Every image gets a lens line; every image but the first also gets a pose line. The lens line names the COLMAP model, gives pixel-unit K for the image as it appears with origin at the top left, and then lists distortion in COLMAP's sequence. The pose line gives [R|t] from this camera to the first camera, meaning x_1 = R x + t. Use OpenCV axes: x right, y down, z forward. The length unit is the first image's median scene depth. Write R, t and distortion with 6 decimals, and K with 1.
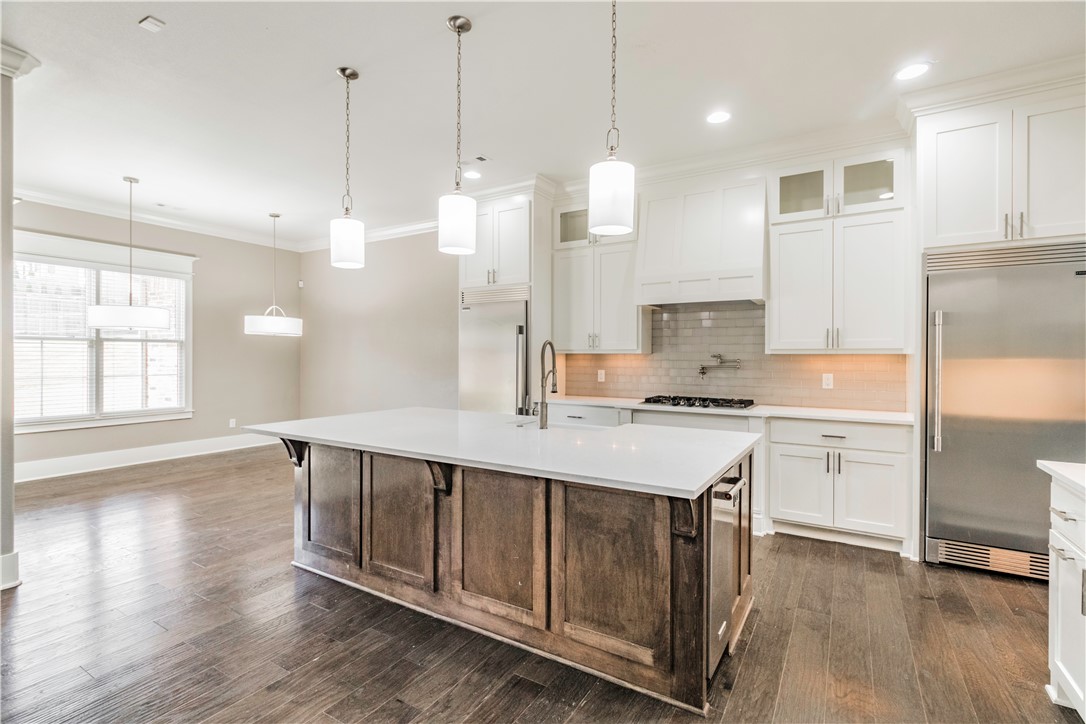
lens RADIAL K [[499.3, 0, 546.7], [0, 499.3, 357.9], [0, 0, 1]] dist [-0.002796, 0.002404]
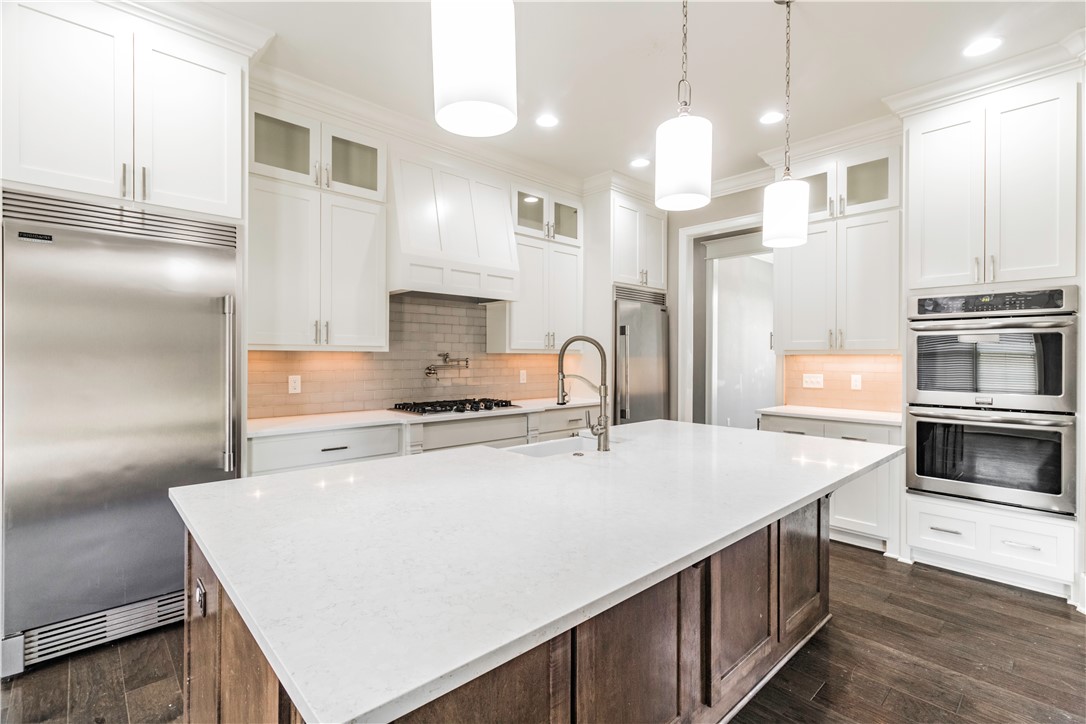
lens RADIAL K [[499.3, 0, 551.5], [0, 499.3, 356.5], [0, 0, 1]] dist [-0.002796, 0.002404]
pose [[0.272838, -0.002105, 0.962058, -0.492417], [-0.000499, 0.999997, 0.002330, -0.003069], [-0.962060, -0.001116, 0.272836, 0.554651]]
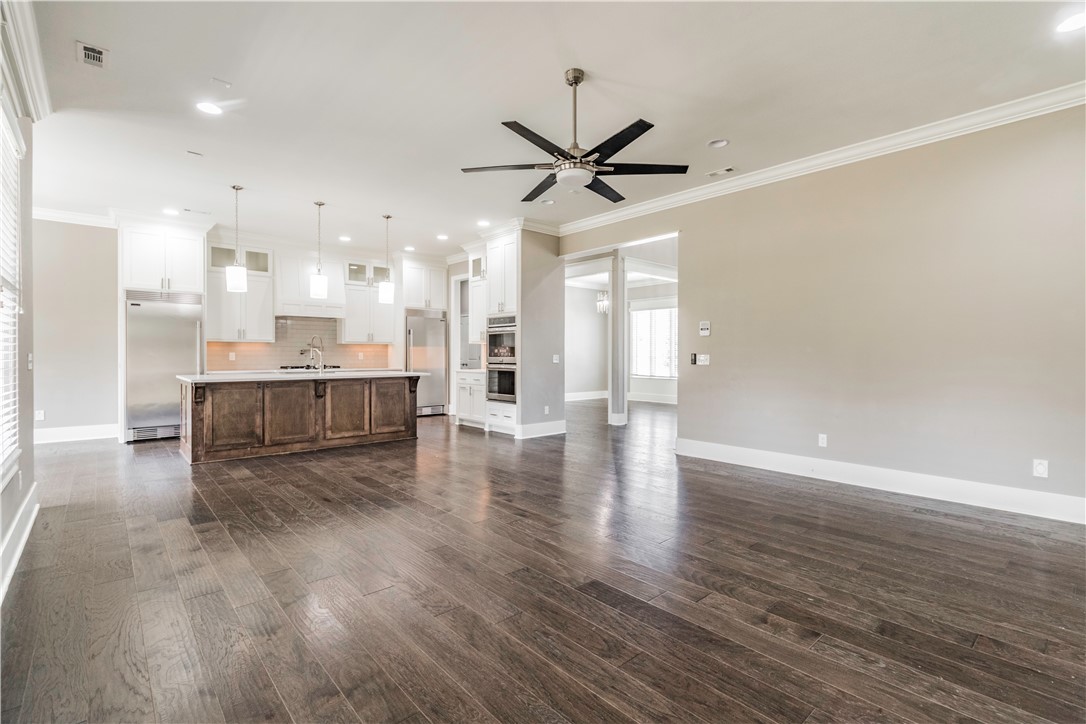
lens RADIAL K [[499.3, 0, 547.3], [0, 499.3, 359.3], [0, 0, 1]] dist [-0.002796, 0.002404]
pose [[0.297724, -0.010317, 0.954596, -1.201376], [0.003388, 0.999947, 0.009751, 0.036678], [-0.954646, 0.000331, 0.297743, -0.425314]]
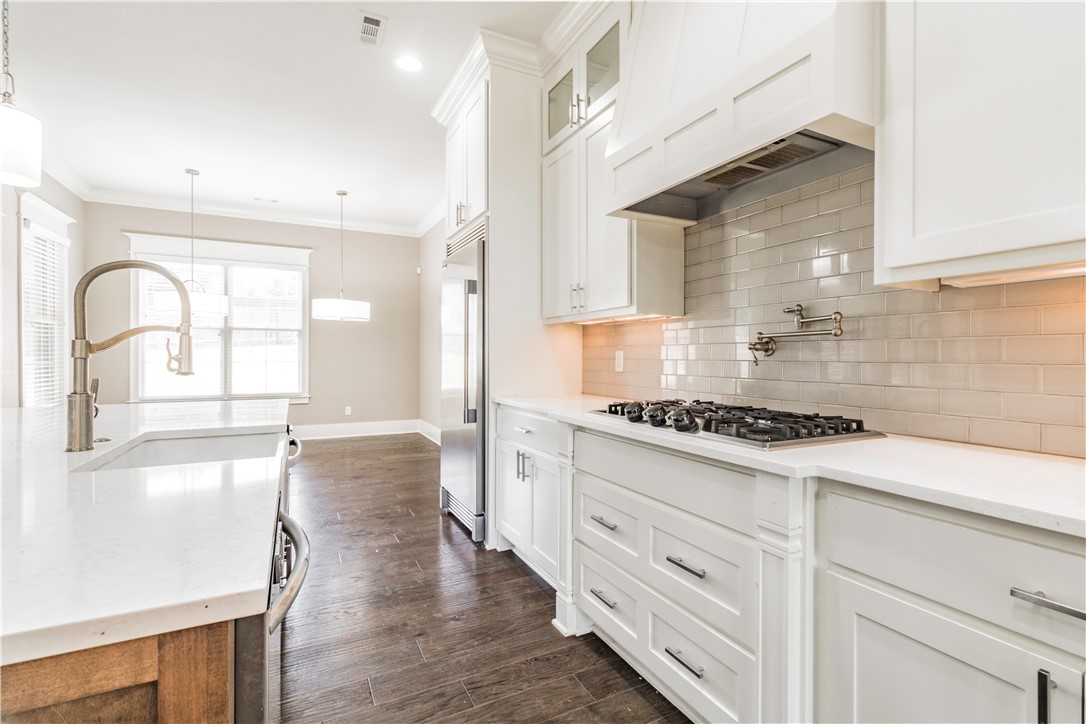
lens RADIAL K [[499.3, 0, 546.0], [0, 499.3, 359.0], [0, 0, 1]] dist [-0.002796, 0.002404]
pose [[0.842658, -0.000078, -0.538448, 0.389546], [0.001754, 0.999995, 0.002601, 0.035652], [0.538446, -0.003136, 0.842654, 0.539847]]
